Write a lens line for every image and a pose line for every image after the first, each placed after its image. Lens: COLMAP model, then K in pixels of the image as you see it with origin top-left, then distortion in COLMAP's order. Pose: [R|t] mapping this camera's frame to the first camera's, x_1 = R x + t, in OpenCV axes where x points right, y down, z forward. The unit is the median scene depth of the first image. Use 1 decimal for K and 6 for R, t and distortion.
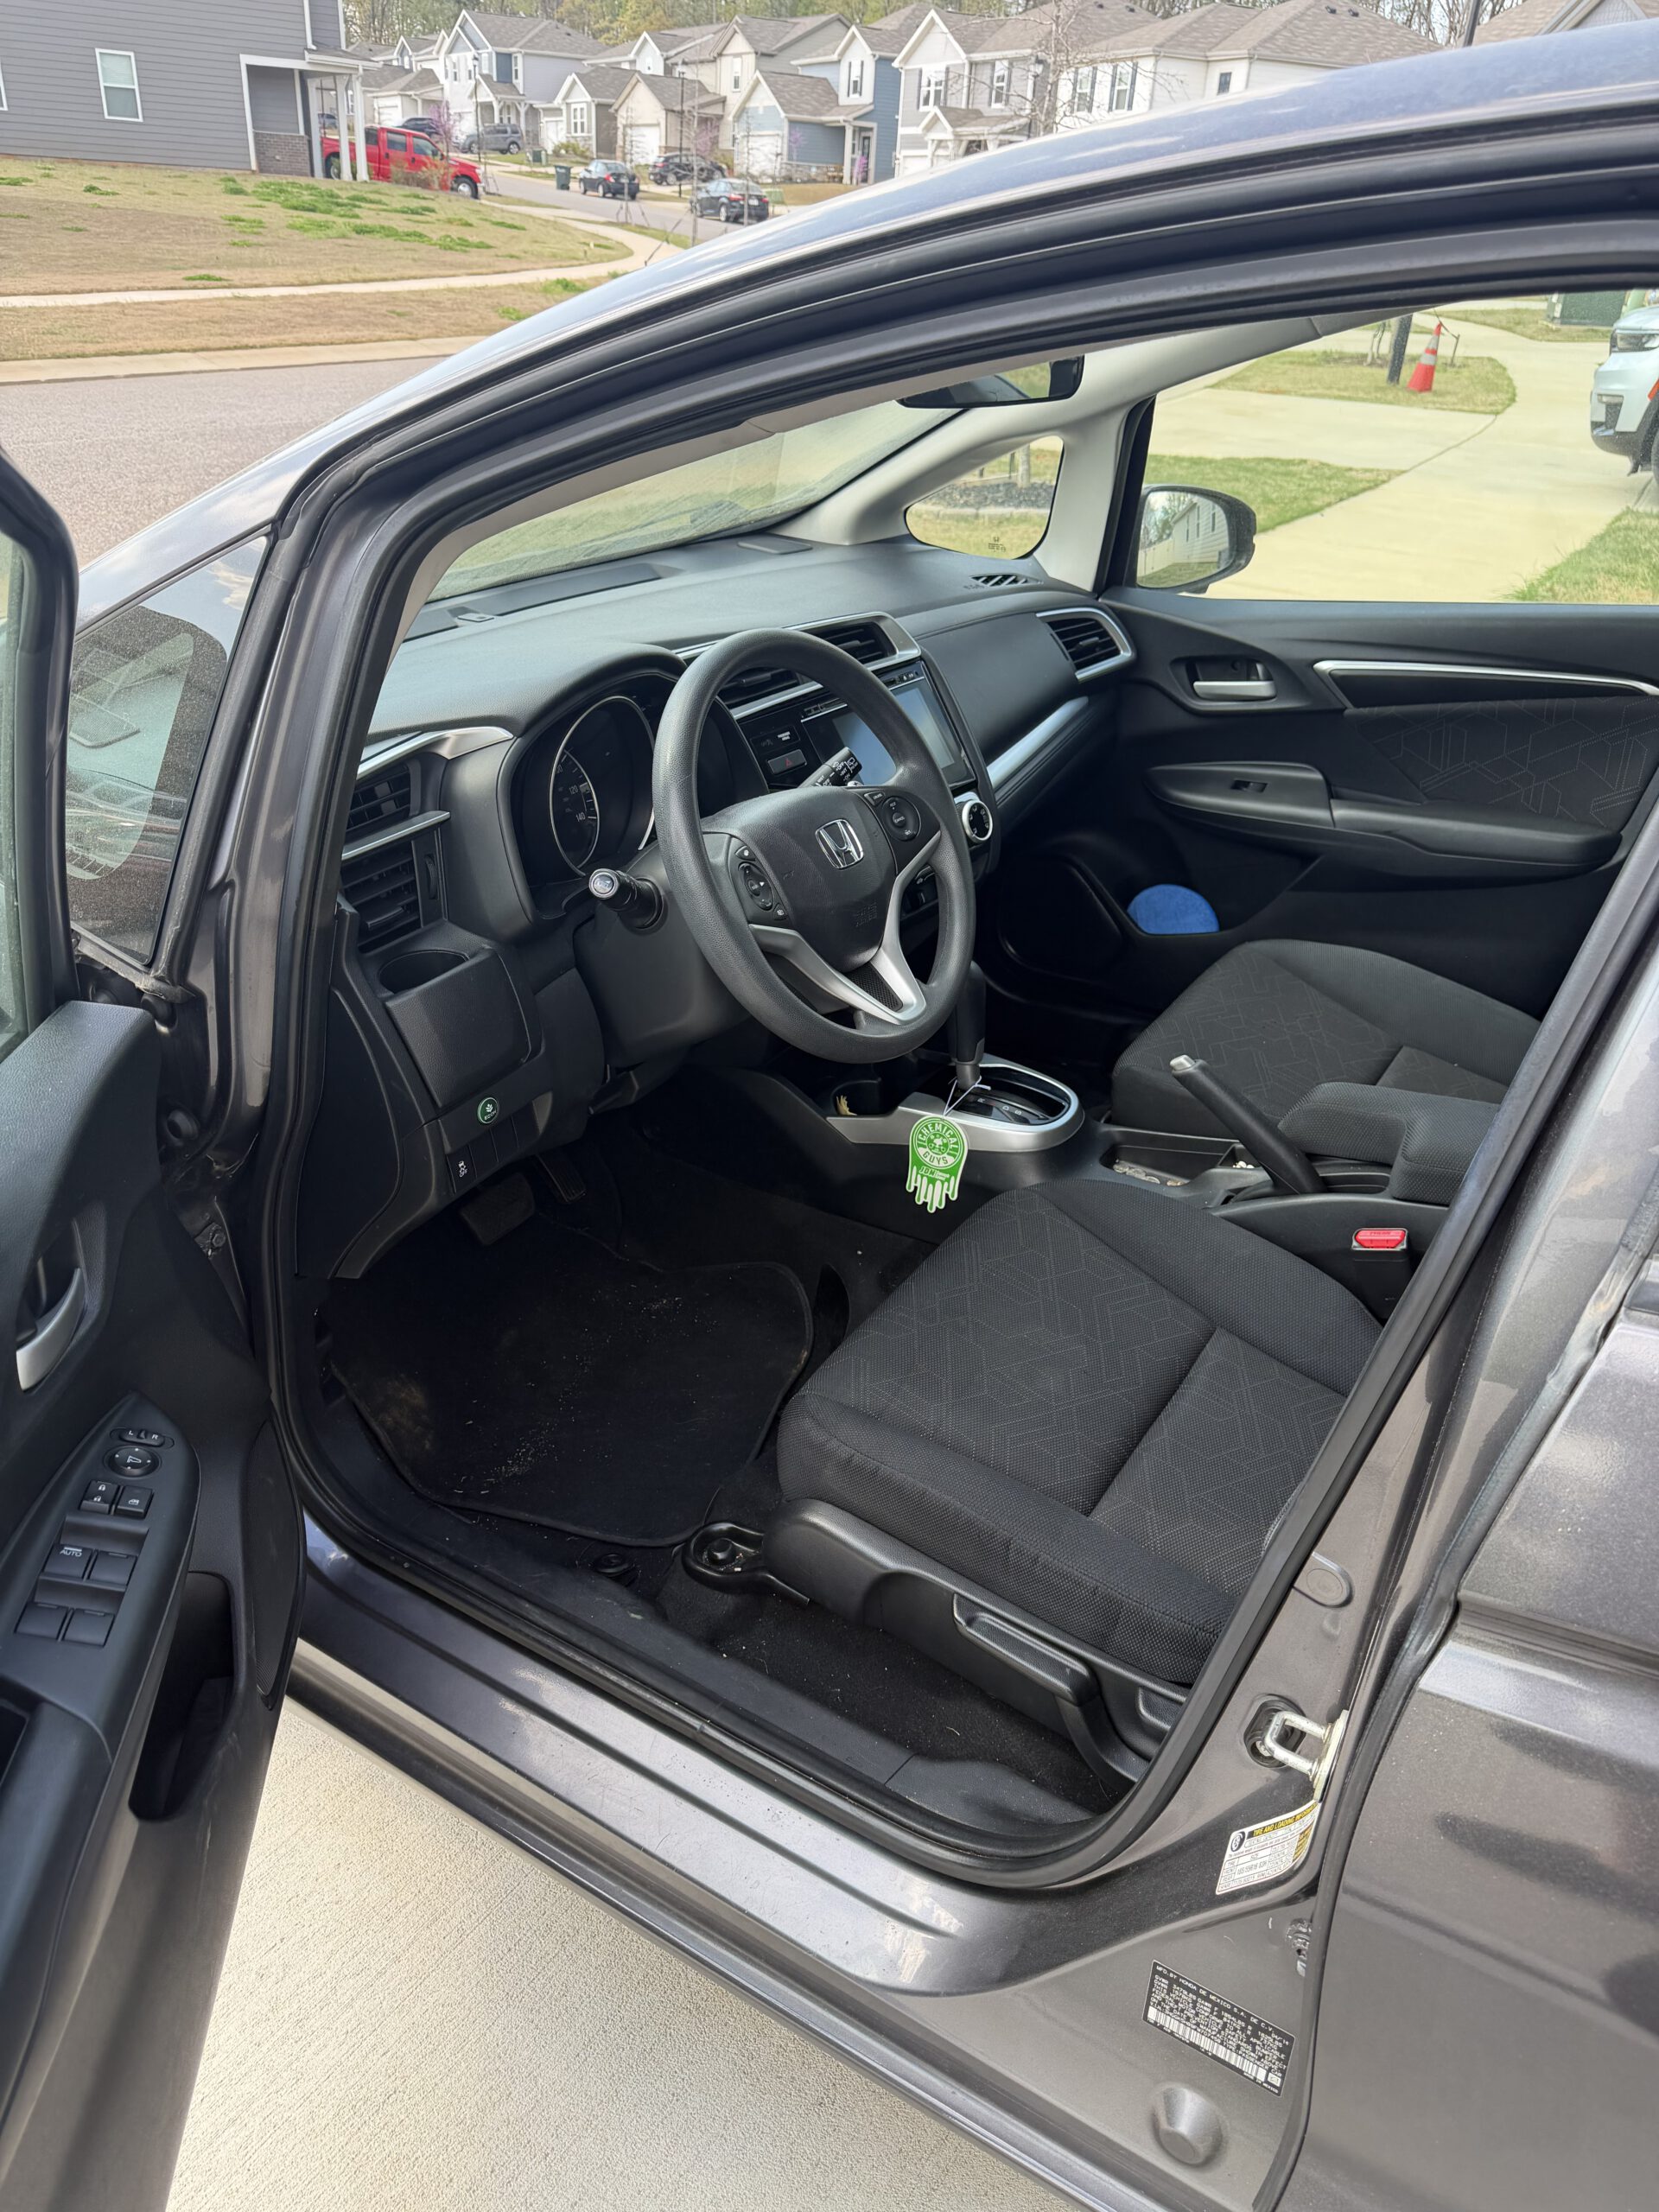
lens RADIAL K [[1560.6, 0, 829.5], [0, 1560.6, 1106.0], [0, 0, 1]] dist [0.002468, -0.002831]
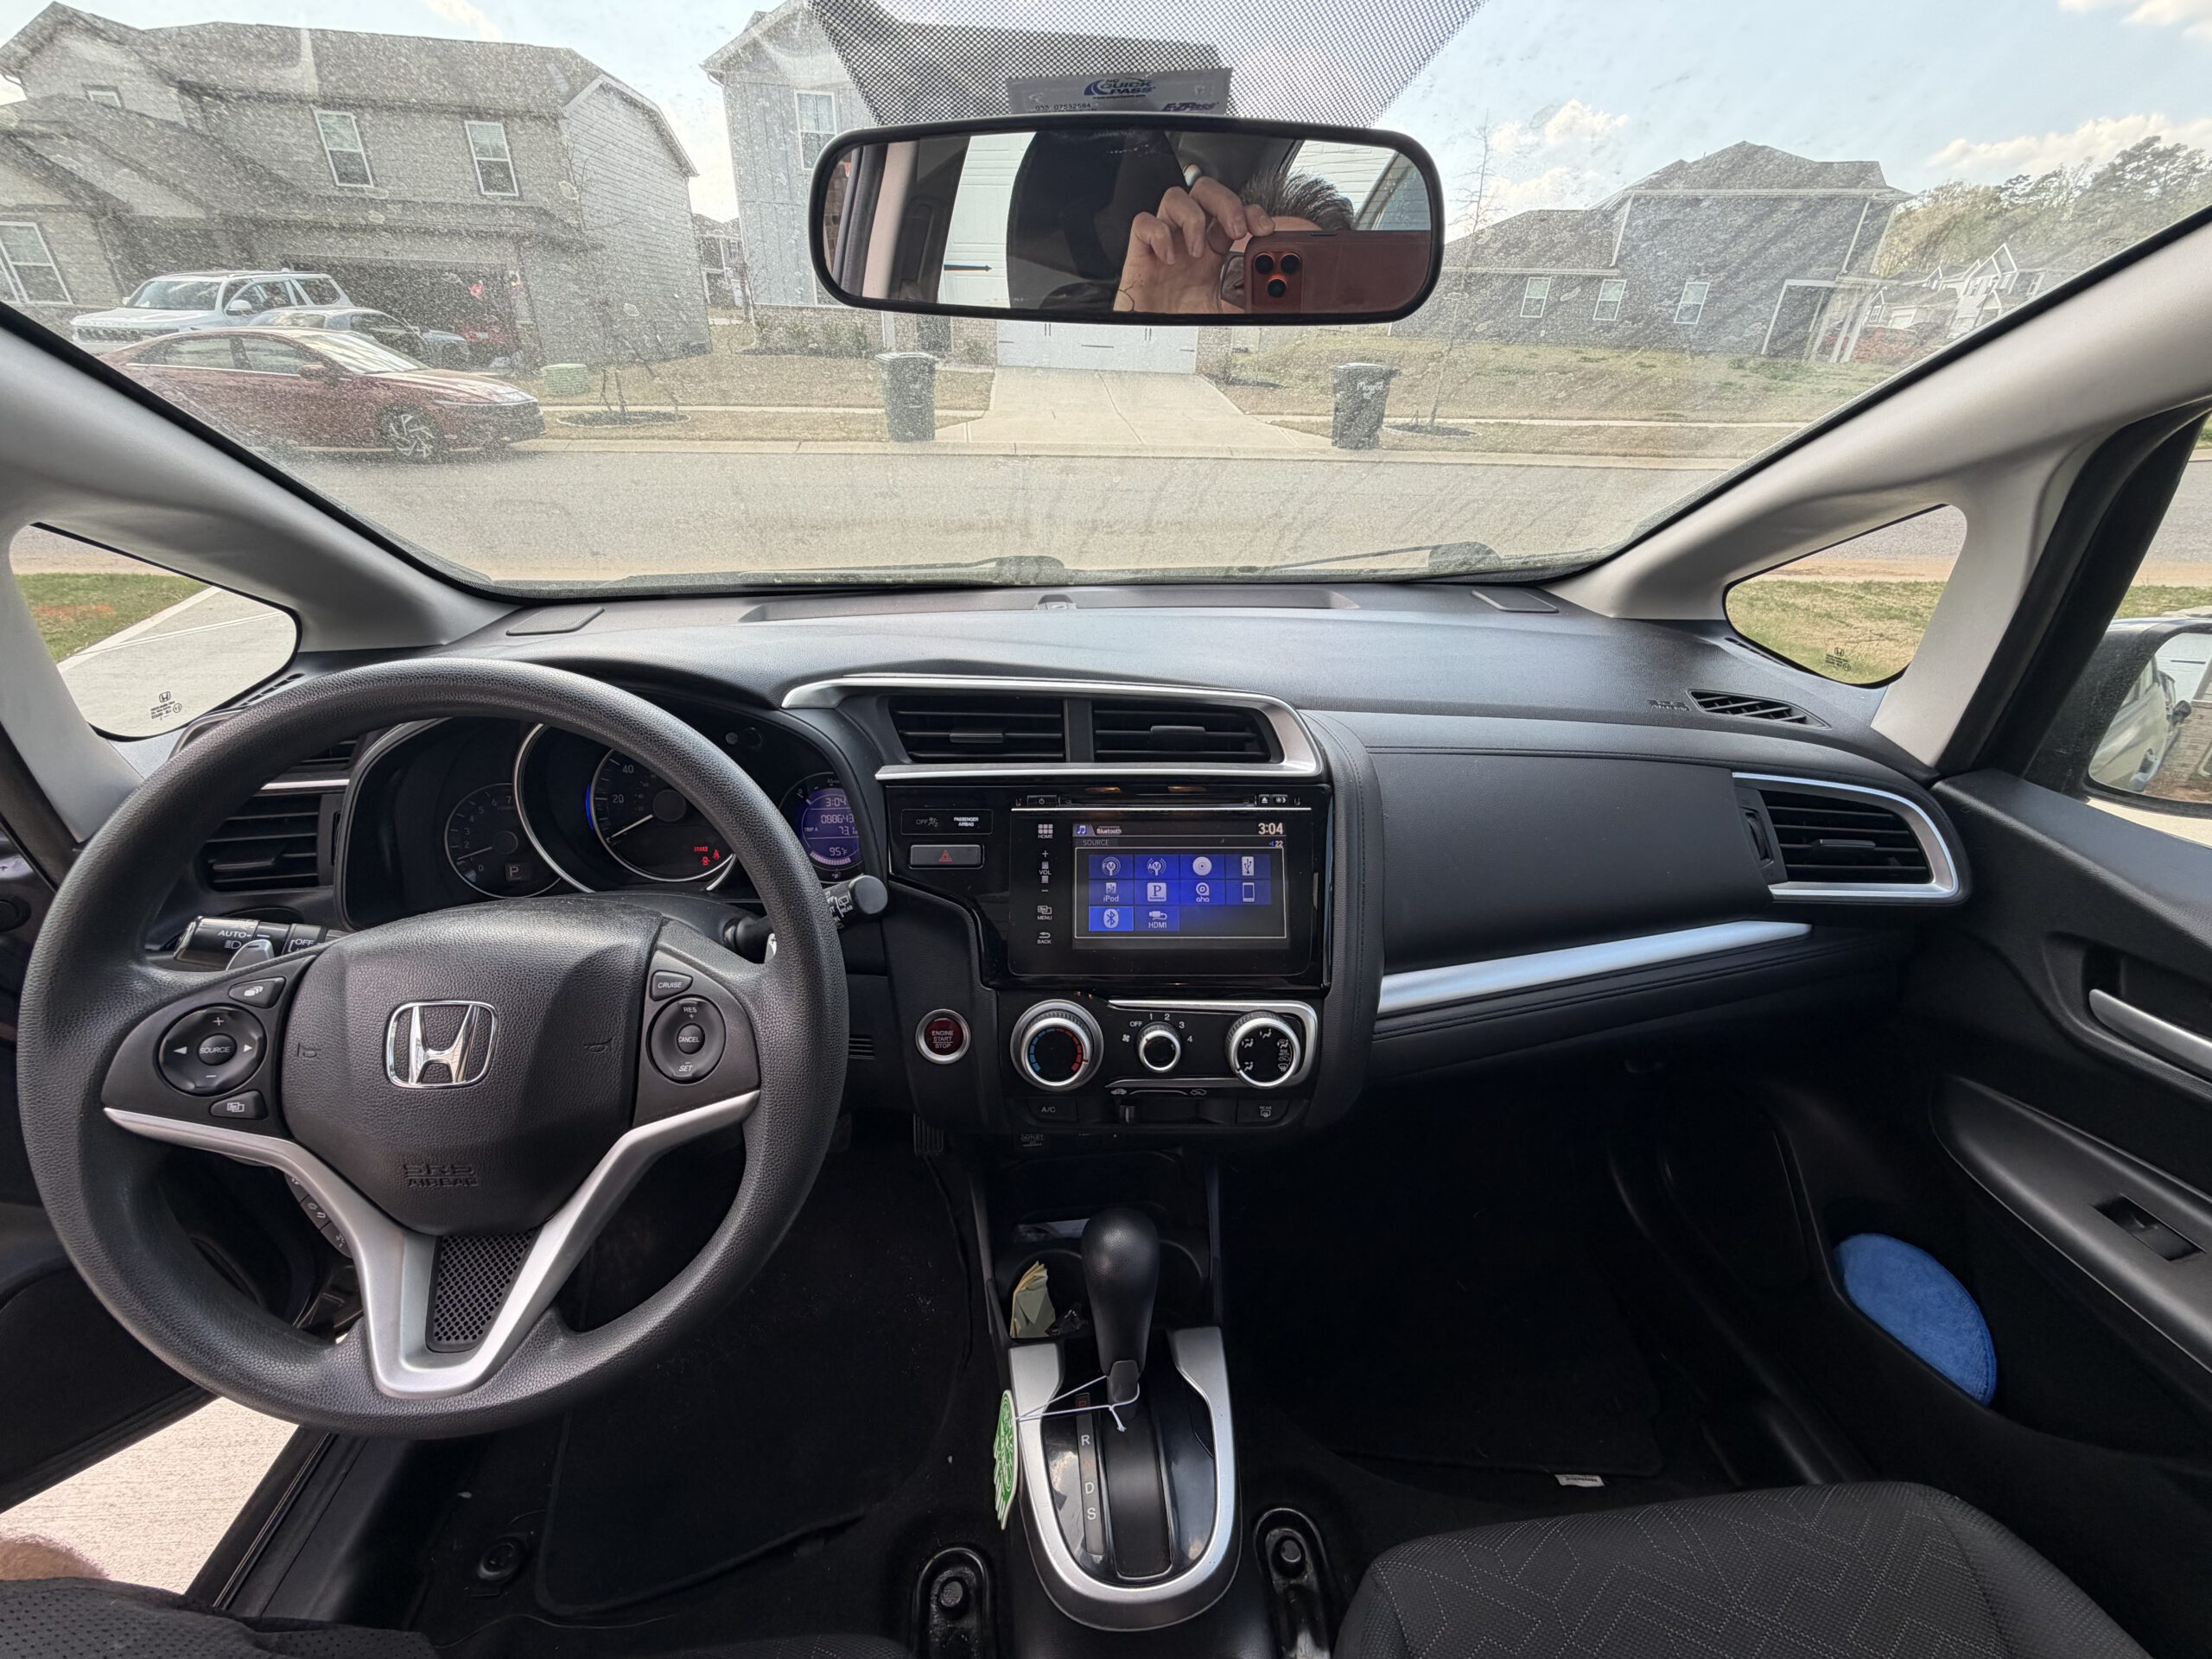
lens RADIAL K [[880.5, 0, 1106.0], [0, 880.5, 829.5], [0, 0, 1]] dist [0.000127, -0.000016]
pose [[0.621258, 0.354906, -0.698628, 0.215977], [-0.391341, 0.912934, 0.115773, -0.226593], [0.678890, 0.201477, 0.706057, 0.567197]]
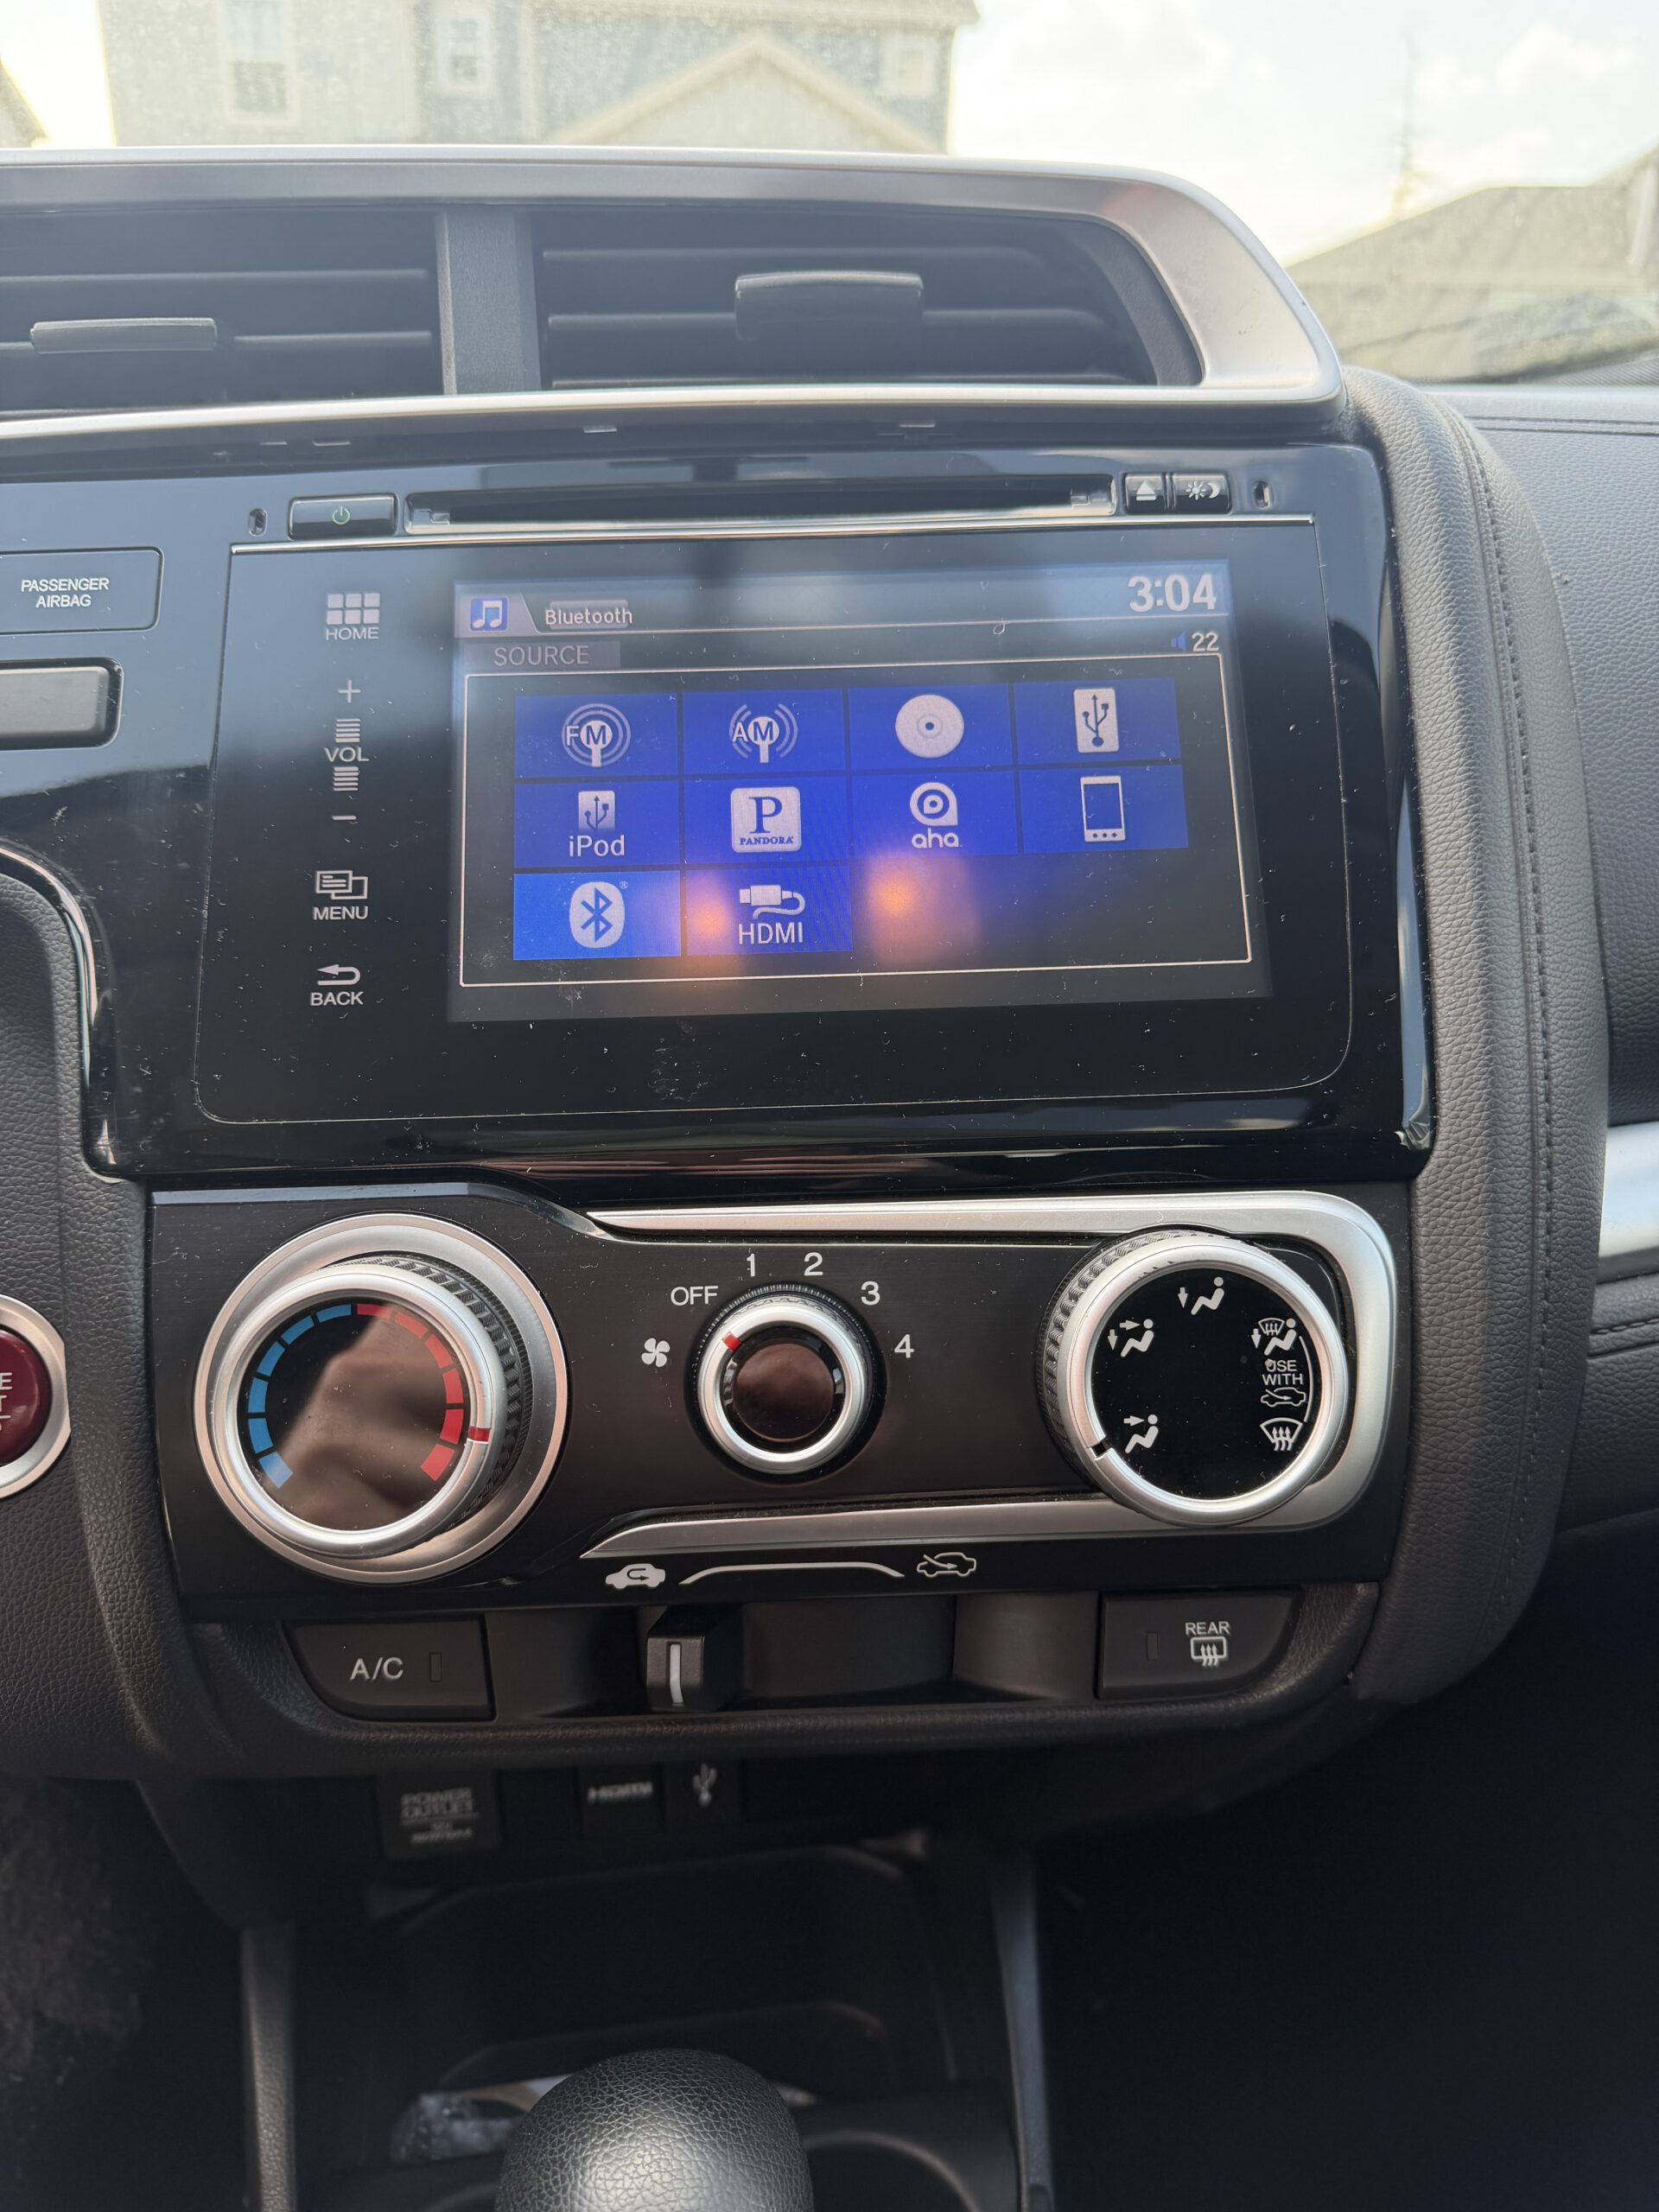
lens RADIAL K [[1621.8, 0, 829.5], [0, 1621.8, 1106.0], [0, 0, 1]] dist [0.097905, -0.187241]
pose [[0.649218, 0.270062, -0.711043, 0.144161], [-0.364890, 0.930828, 0.020377, -0.161213], [0.667362, 0.246223, 0.702853, 0.697019]]
